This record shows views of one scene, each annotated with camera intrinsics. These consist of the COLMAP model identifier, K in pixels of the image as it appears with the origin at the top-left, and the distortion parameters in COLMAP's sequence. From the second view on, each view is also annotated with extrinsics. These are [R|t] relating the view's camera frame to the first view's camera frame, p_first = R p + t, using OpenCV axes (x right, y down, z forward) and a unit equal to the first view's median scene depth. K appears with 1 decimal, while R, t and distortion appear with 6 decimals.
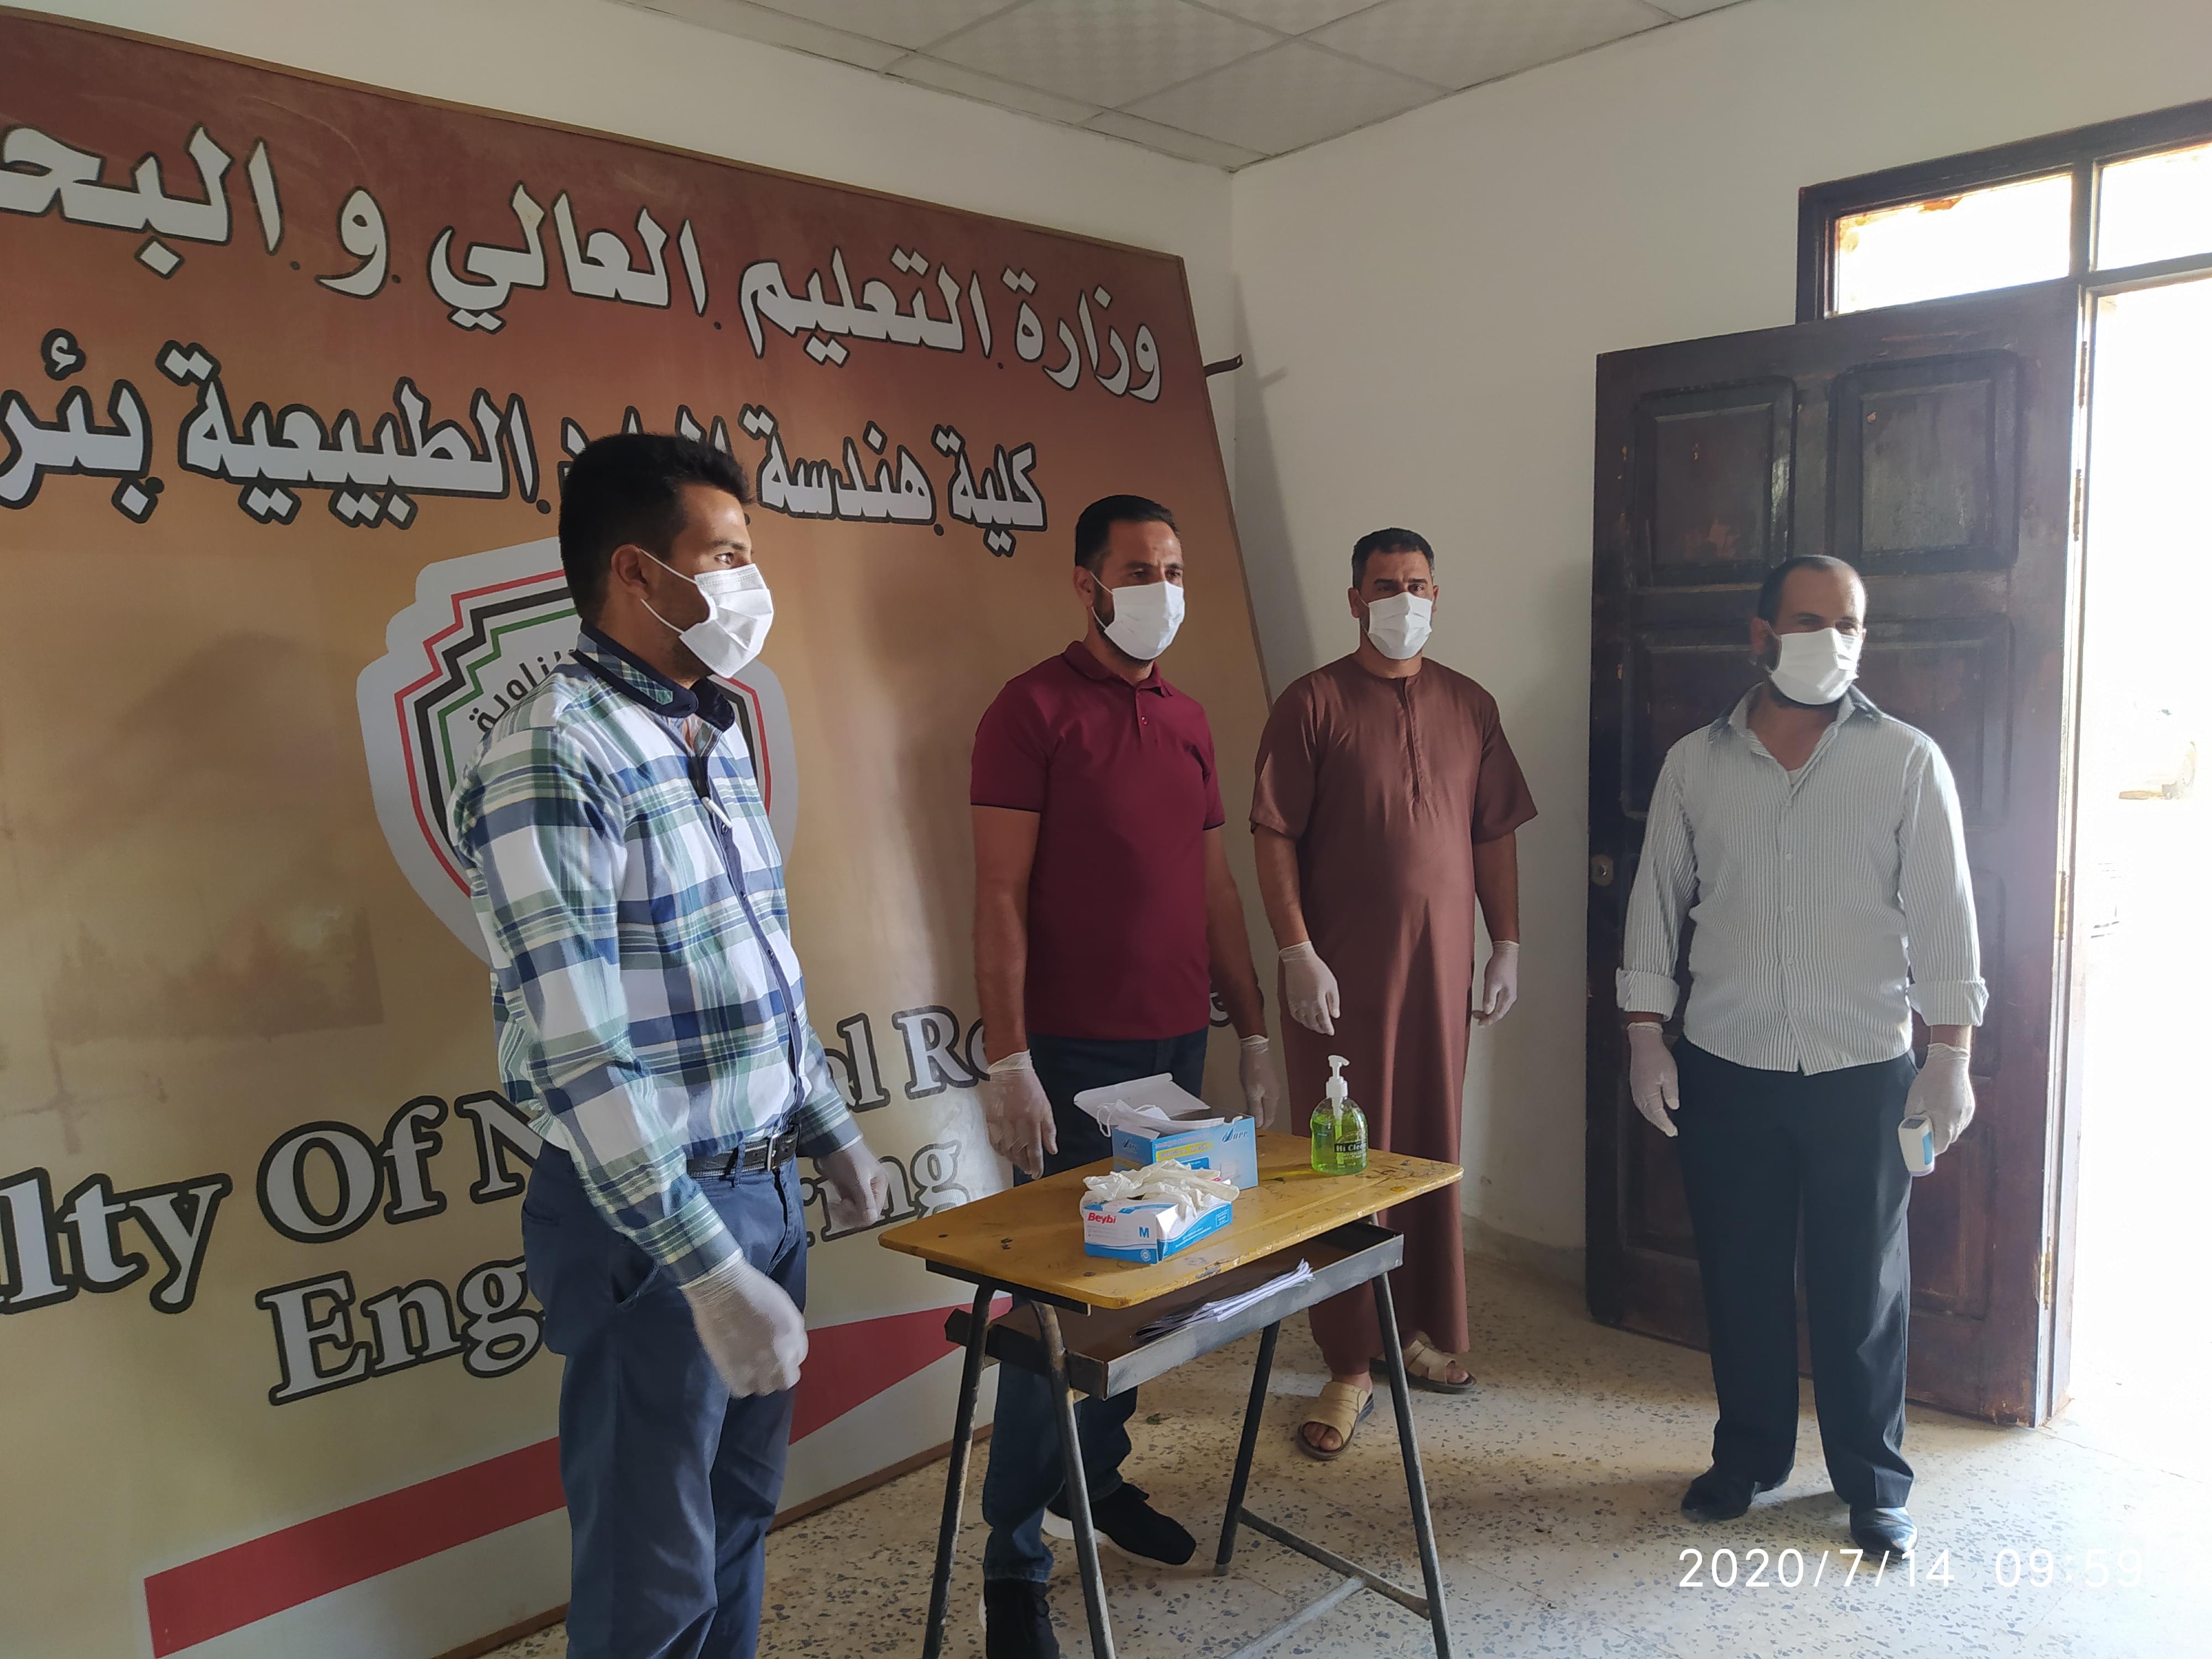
lens RADIAL K [[1717.5, 0, 1126.0], [0, 1717.5, 822.2], [0, 0, 1]] dist [0.074564, -0.125882]
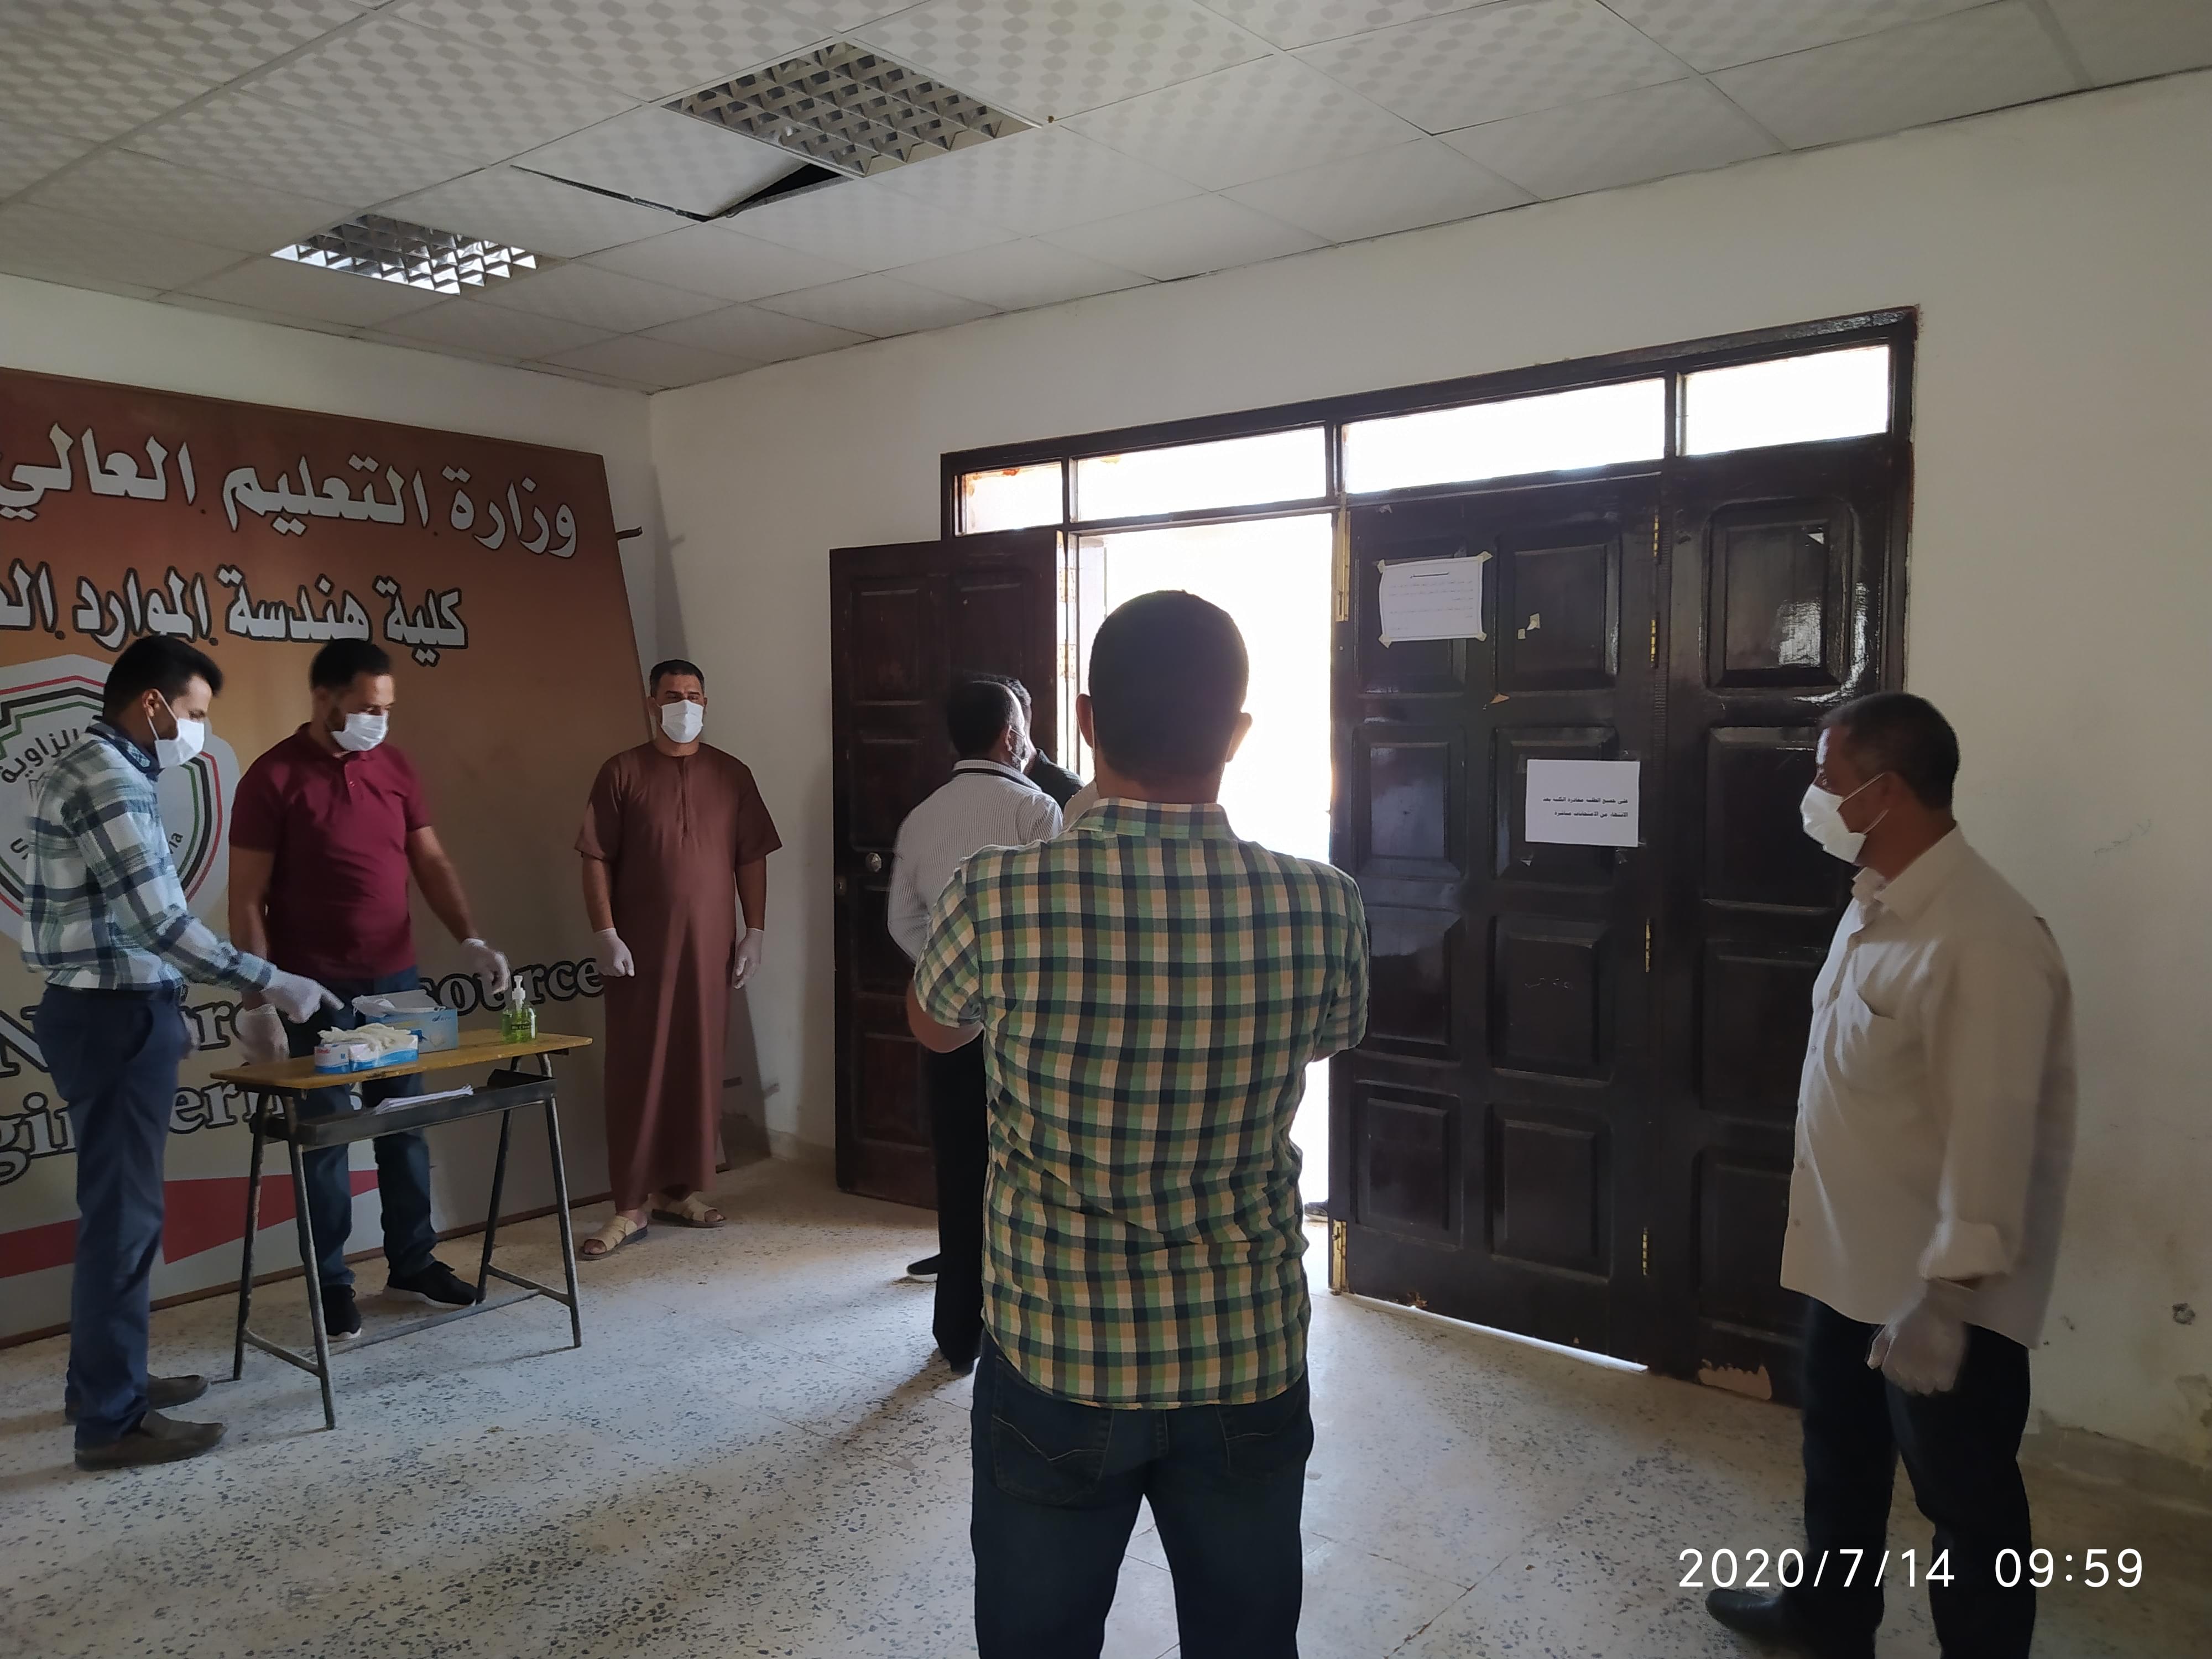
lens RADIAL K [[1717.5, 0, 1157.9], [0, 1717.5, 810.9], [0, 0, 1]] dist [0.074564, -0.125882]
pose [[0.988460, 0.012540, 0.150964, 0.345928], [-0.005266, 0.998810, -0.048490, 0.036992], [-0.151392, 0.047136, 0.987349, -0.571813]]
